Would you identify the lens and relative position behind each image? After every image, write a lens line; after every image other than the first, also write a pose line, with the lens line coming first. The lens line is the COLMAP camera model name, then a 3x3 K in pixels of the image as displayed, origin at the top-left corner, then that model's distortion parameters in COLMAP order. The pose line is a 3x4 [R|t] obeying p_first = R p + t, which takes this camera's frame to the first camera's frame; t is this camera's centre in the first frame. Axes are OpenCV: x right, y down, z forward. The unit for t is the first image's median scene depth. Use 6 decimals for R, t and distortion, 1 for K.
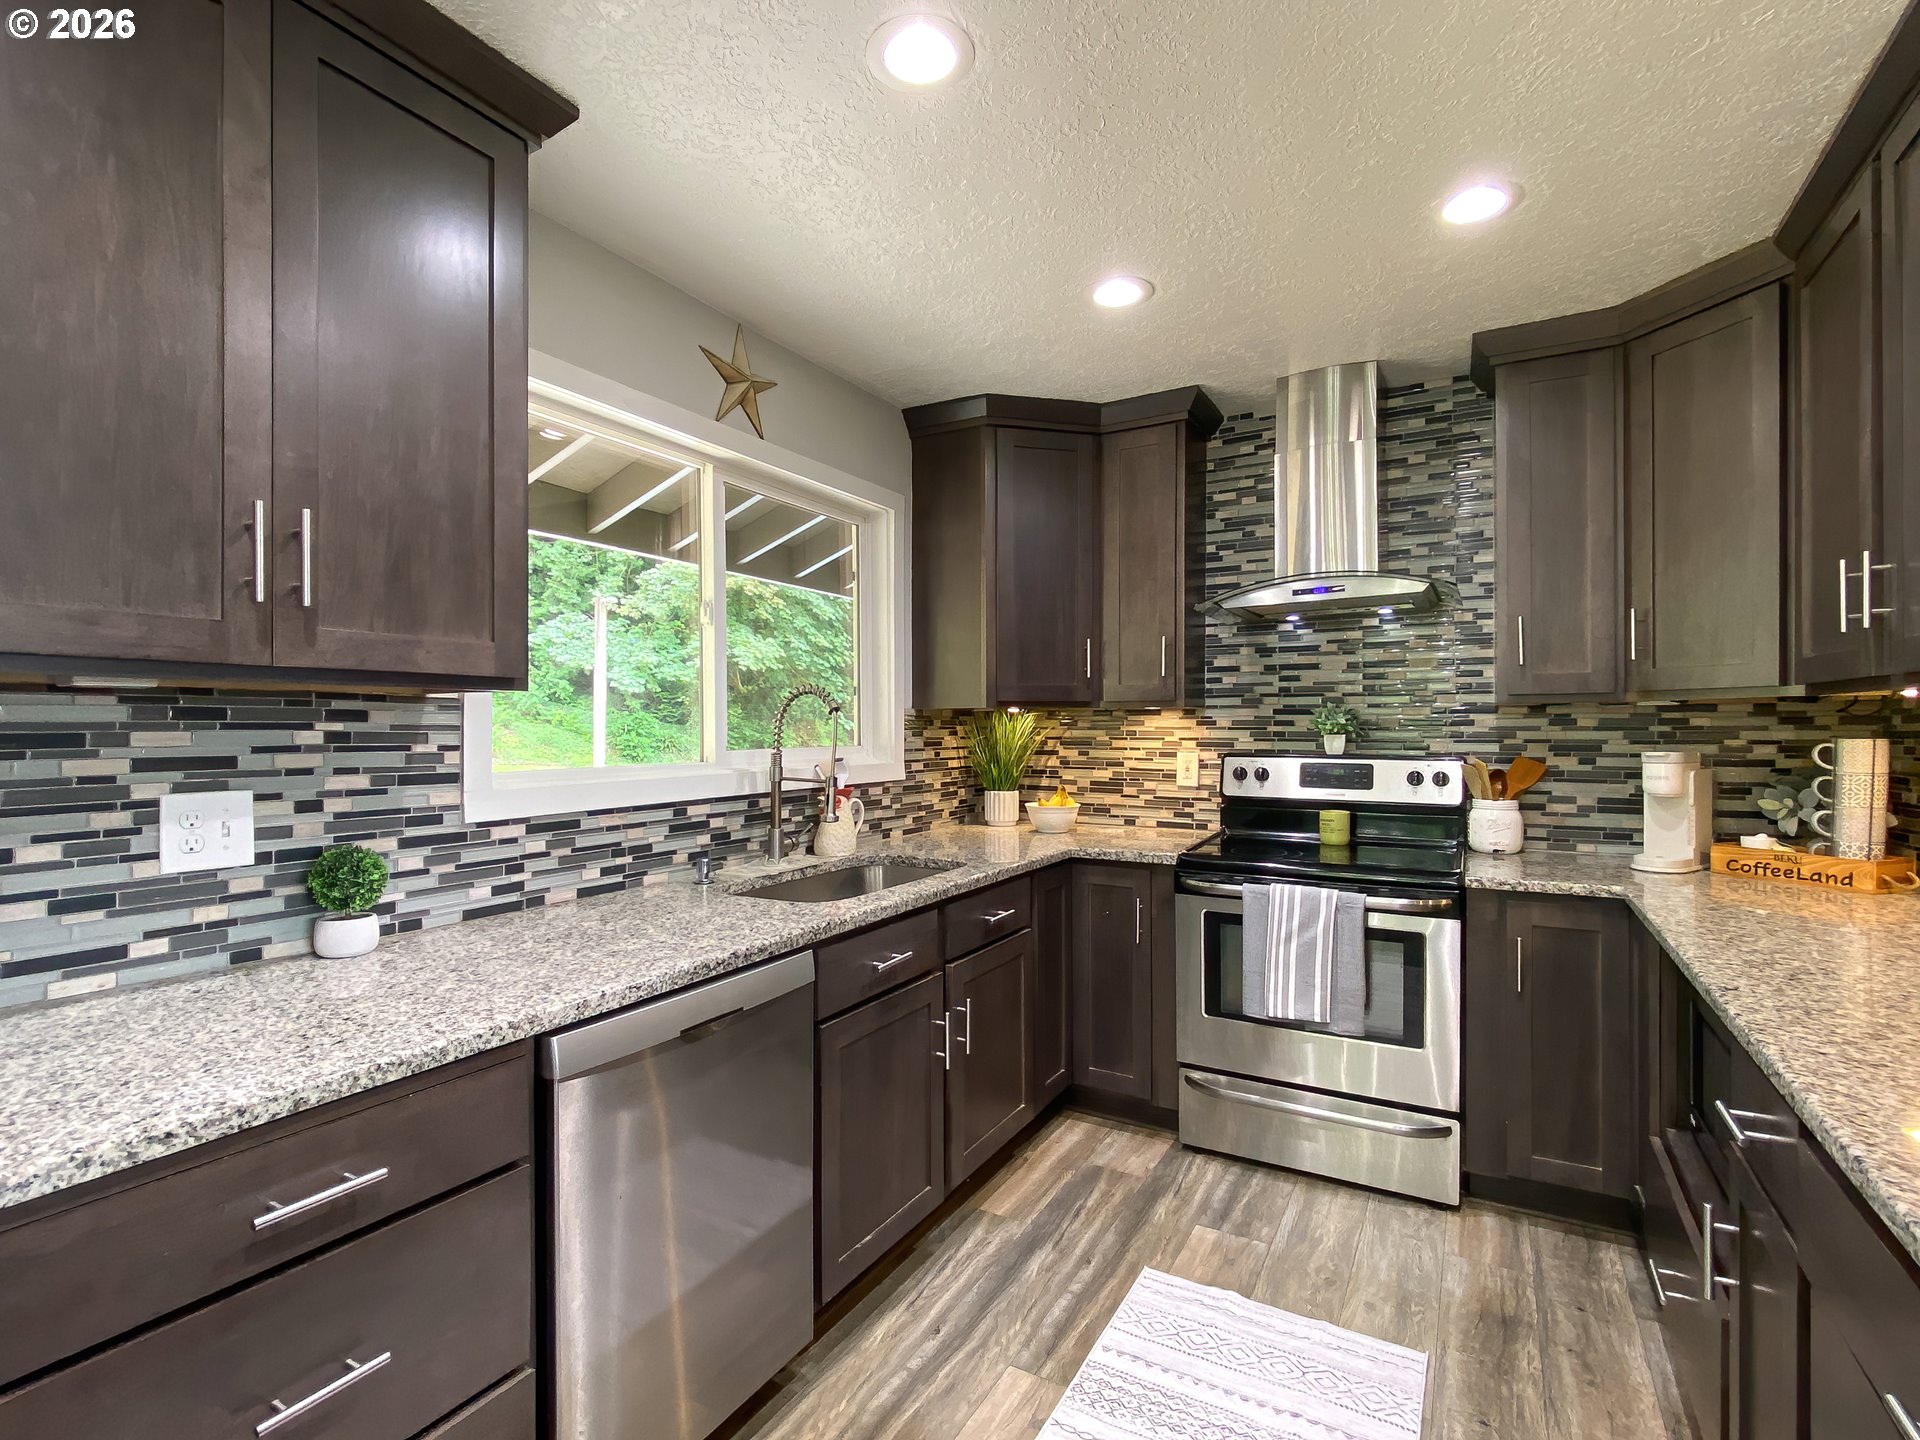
lens RADIAL K [[933.4, 0, 961.1], [0, 933.4, 728.9], [0, 0, 1]] dist [0.002601, -0.000798]
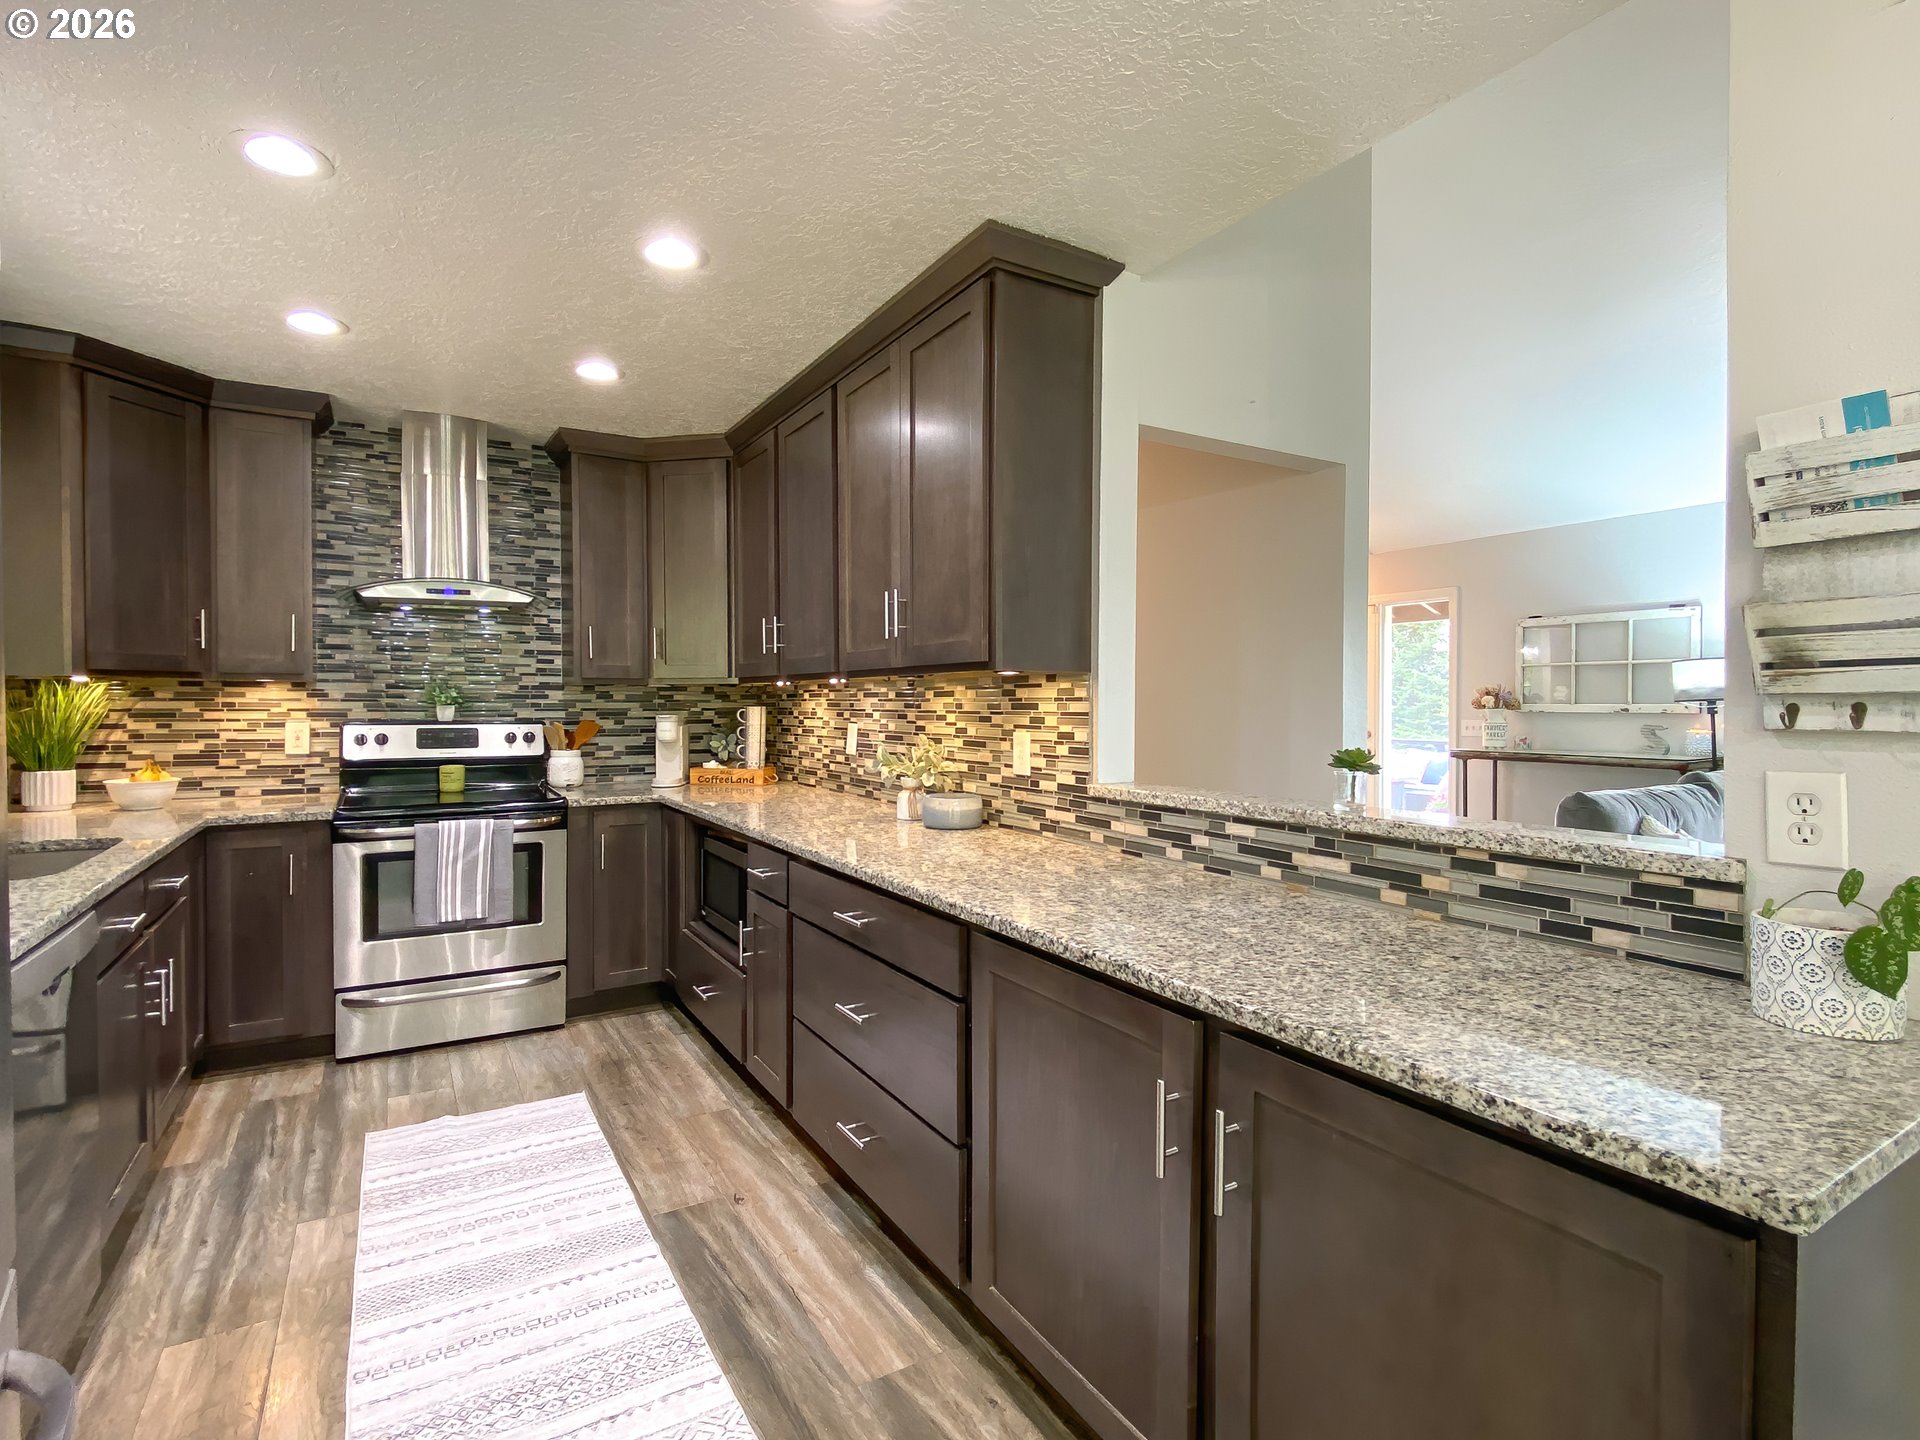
lens RADIAL K [[933.4, 0, 961.1], [0, 933.4, 728.9], [0, 0, 1]] dist [0.002601, -0.000798]
pose [[0.481708, -0.022661, 0.876039, -0.390918], [0.000233, 0.999669, 0.025731, 0.005770], [-0.876332, -0.012190, 0.481554, -0.222176]]
